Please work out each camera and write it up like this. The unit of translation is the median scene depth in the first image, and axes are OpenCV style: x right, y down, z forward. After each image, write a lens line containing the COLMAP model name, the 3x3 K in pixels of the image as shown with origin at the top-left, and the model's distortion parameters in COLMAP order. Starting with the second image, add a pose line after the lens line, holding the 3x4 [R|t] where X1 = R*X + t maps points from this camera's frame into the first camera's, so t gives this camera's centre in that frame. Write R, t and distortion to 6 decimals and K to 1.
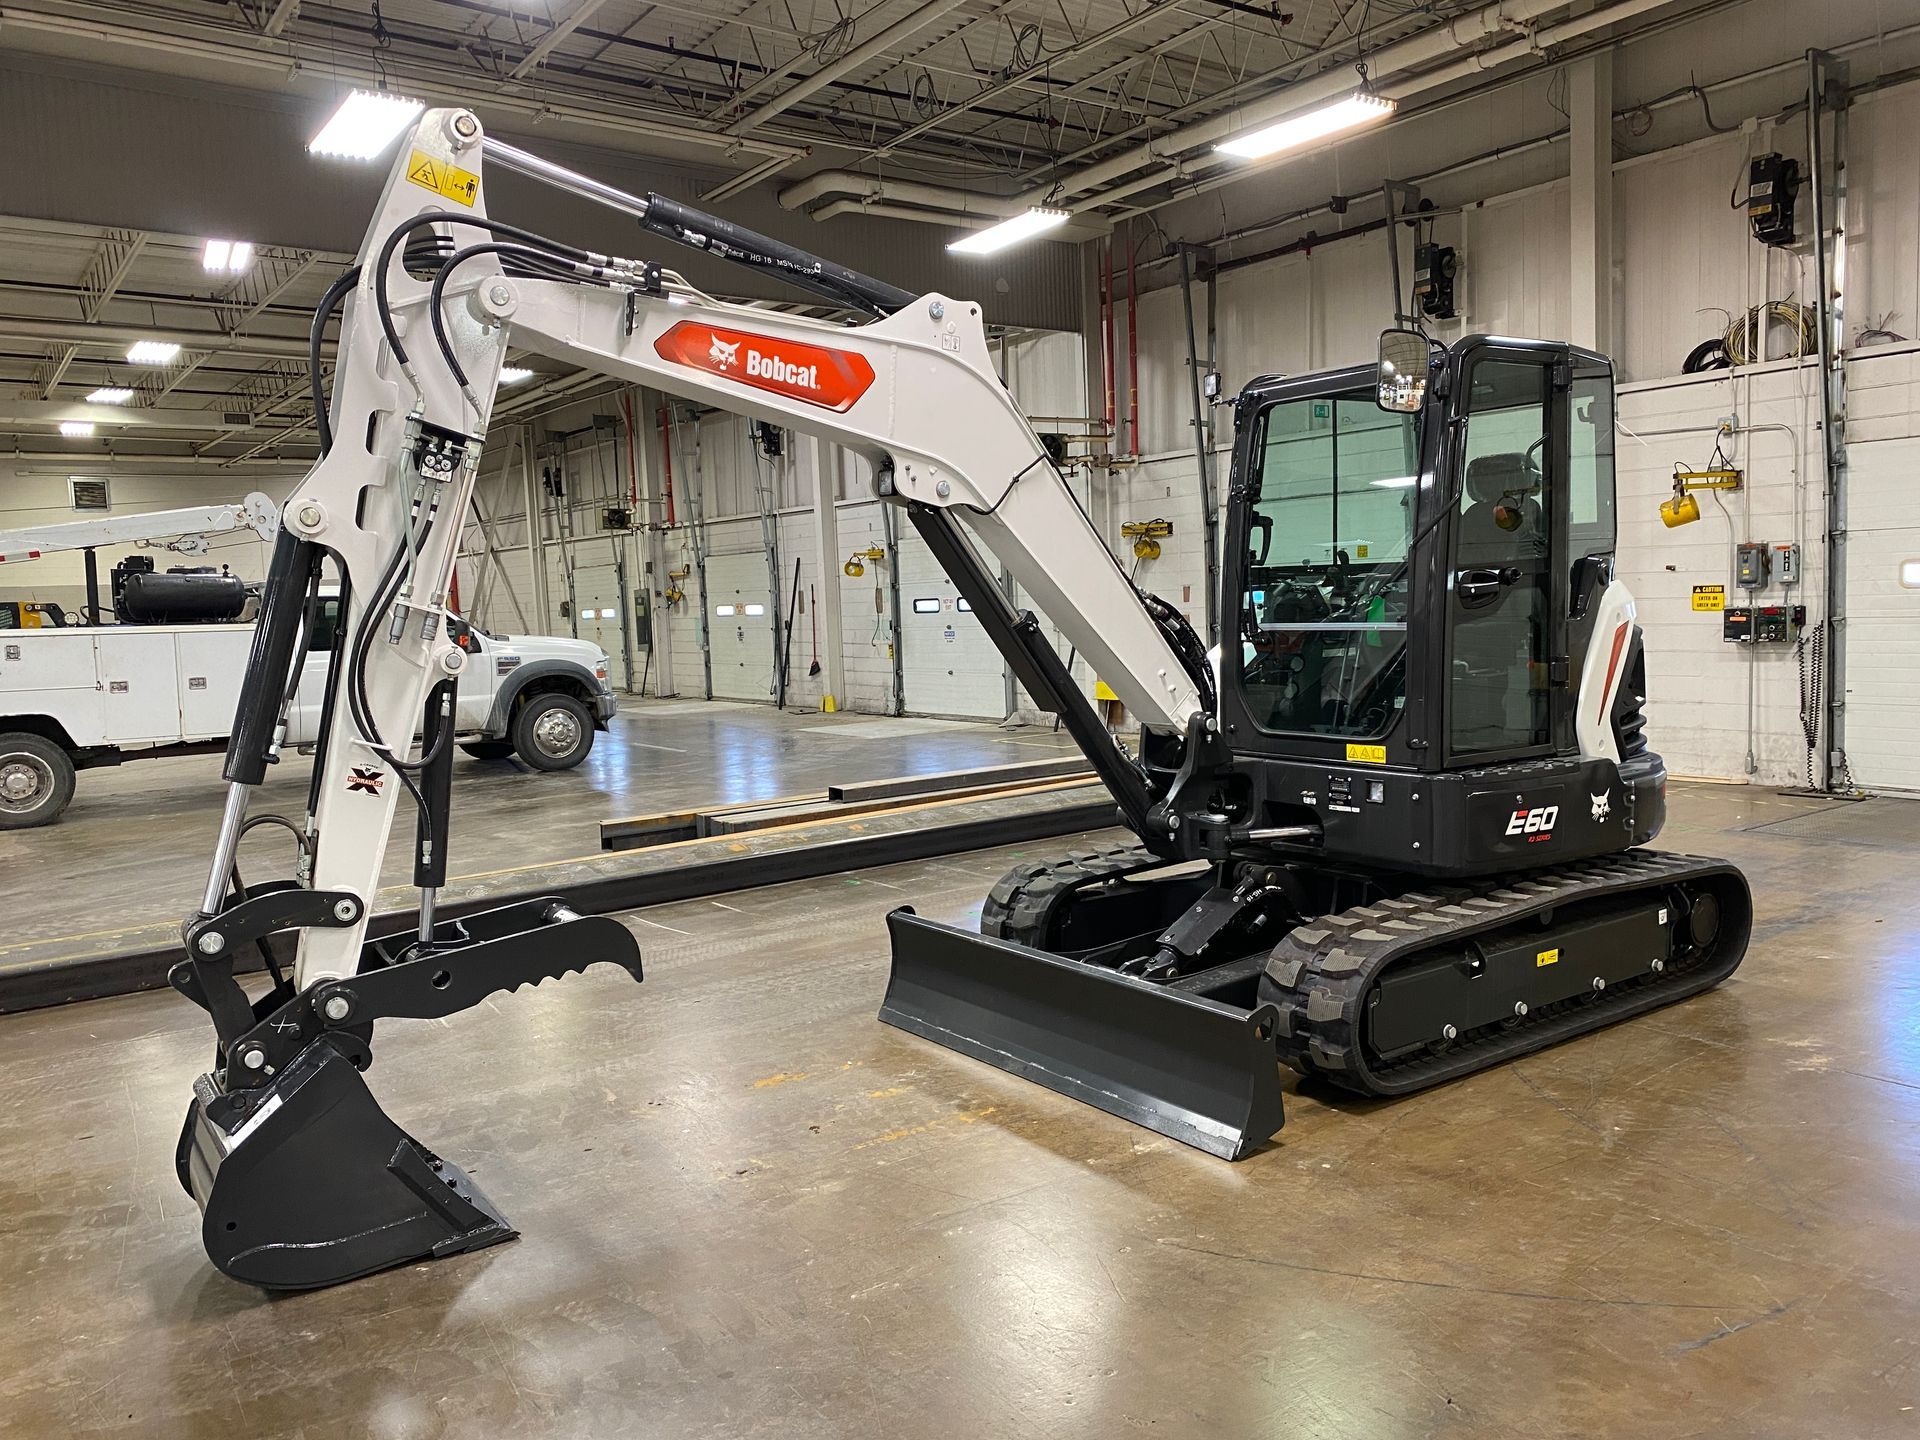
lens RADIAL K [[1449.1, 0, 960.0], [0, 1449.1, 720.0], [0, 0, 1]] dist [0.104910, -0.175410]
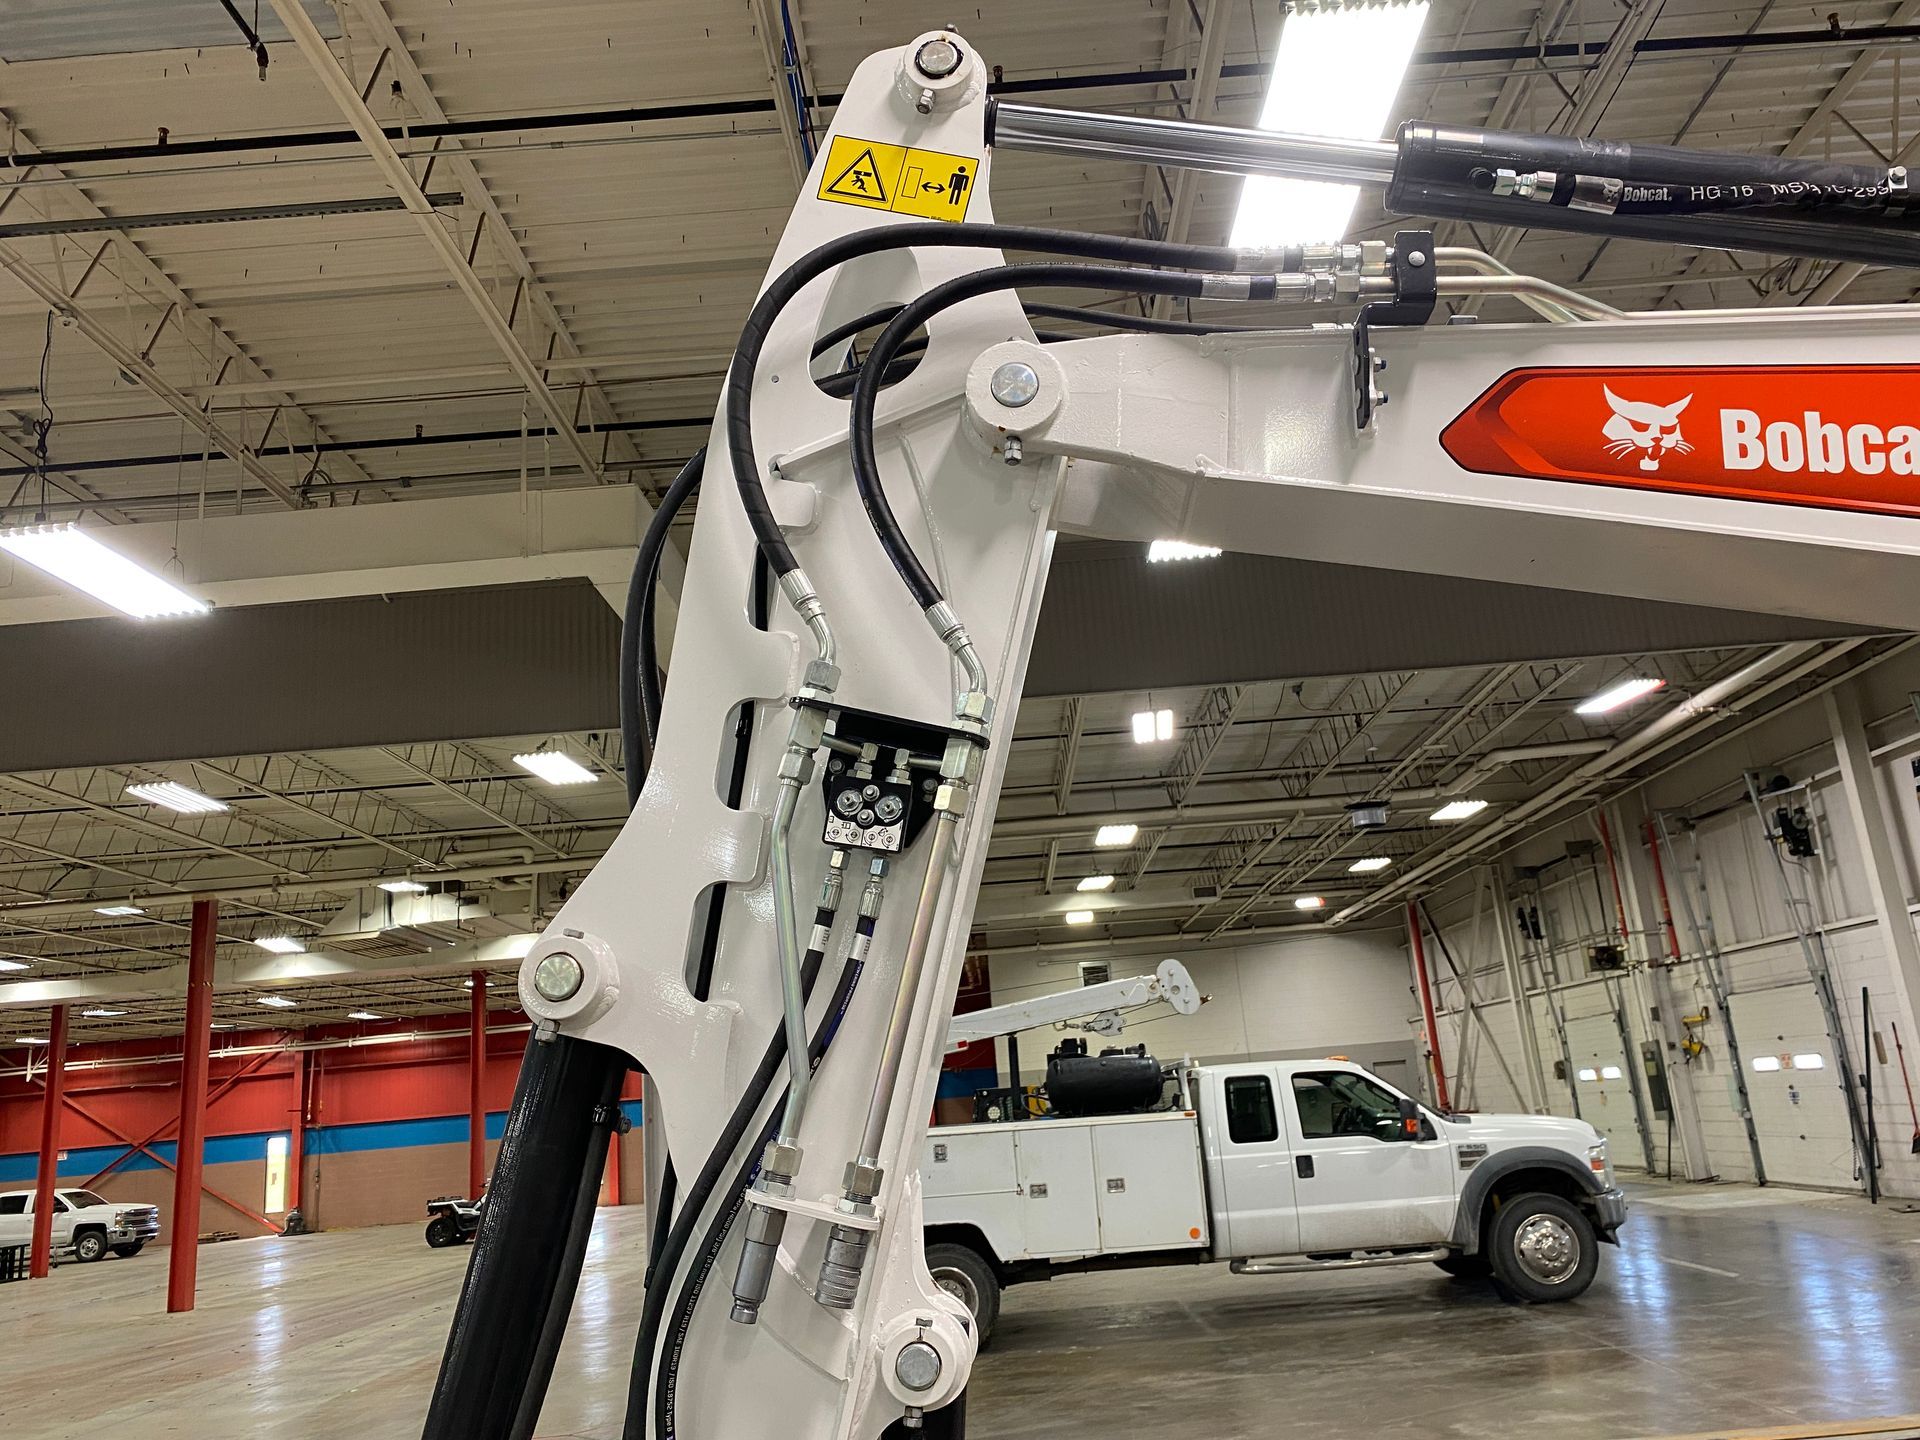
lens RADIAL K [[1469.2, 0, 981.5], [0, 1469.2, 715.8], [0, 0, 1]] dist [0.006288, -0.000001]
pose [[0.801574, -0.182373, -0.569403, -0.040266], [-0.000314, 0.952216, -0.305425, -0.029449], [0.597896, 0.244999, 0.763214, 0.260236]]
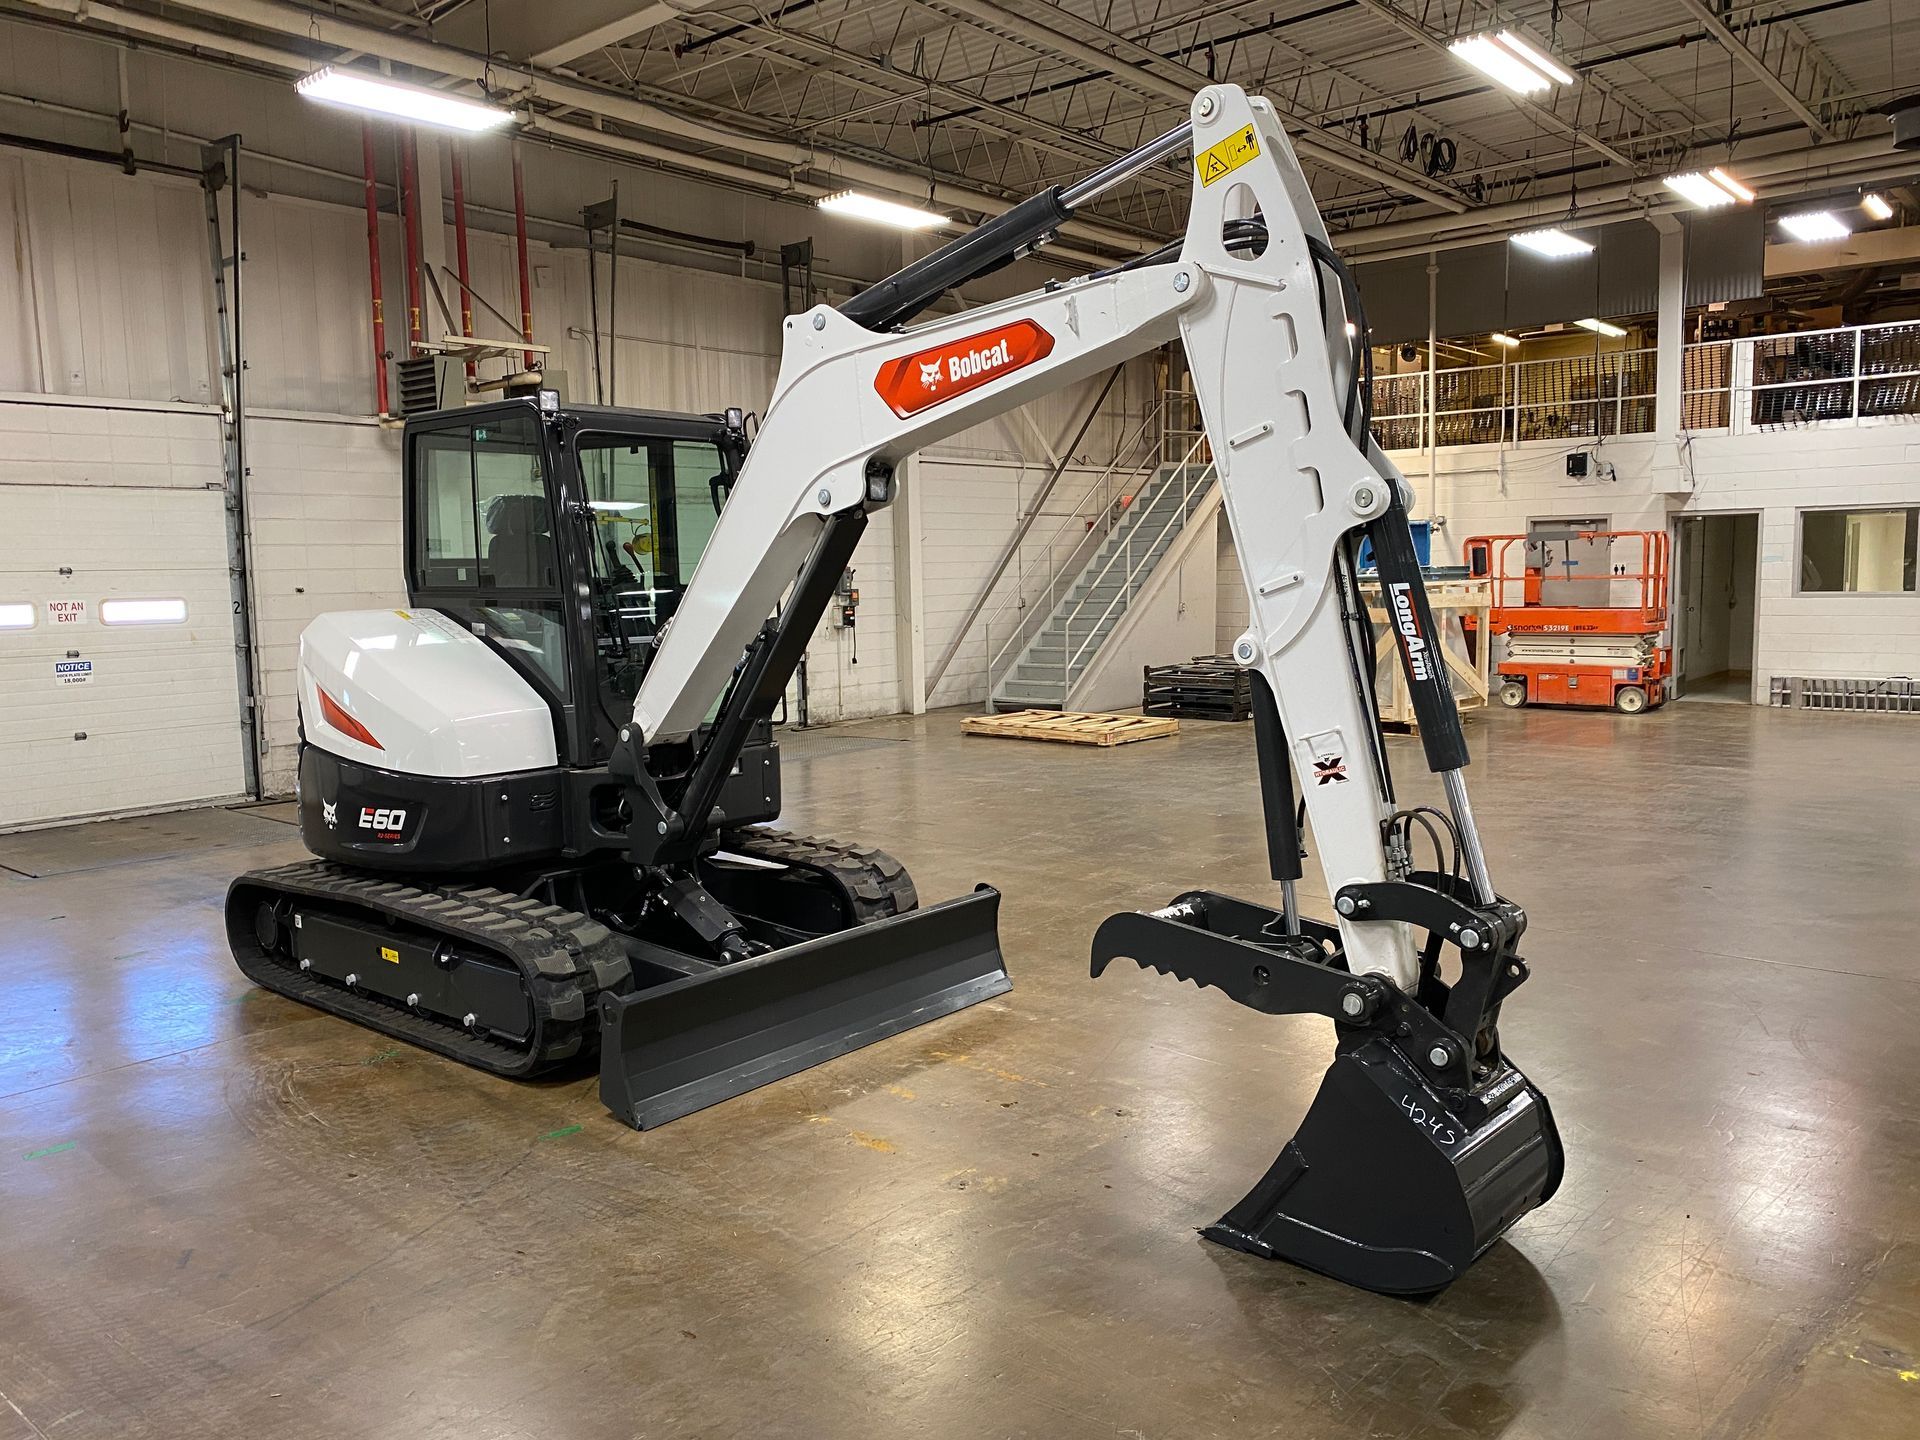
lens RADIAL K [[1467.2, 0, 949.6], [0, 1467.2, 698.5], [0, 0, 1]] dist [0.081897, -0.116246]
pose [[-0.238551, -0.043810, 0.970141, -0.476220], [0.113723, 0.990848, 0.072708, -0.038693], [-0.964448, 0.127672, -0.231386, 0.539958]]
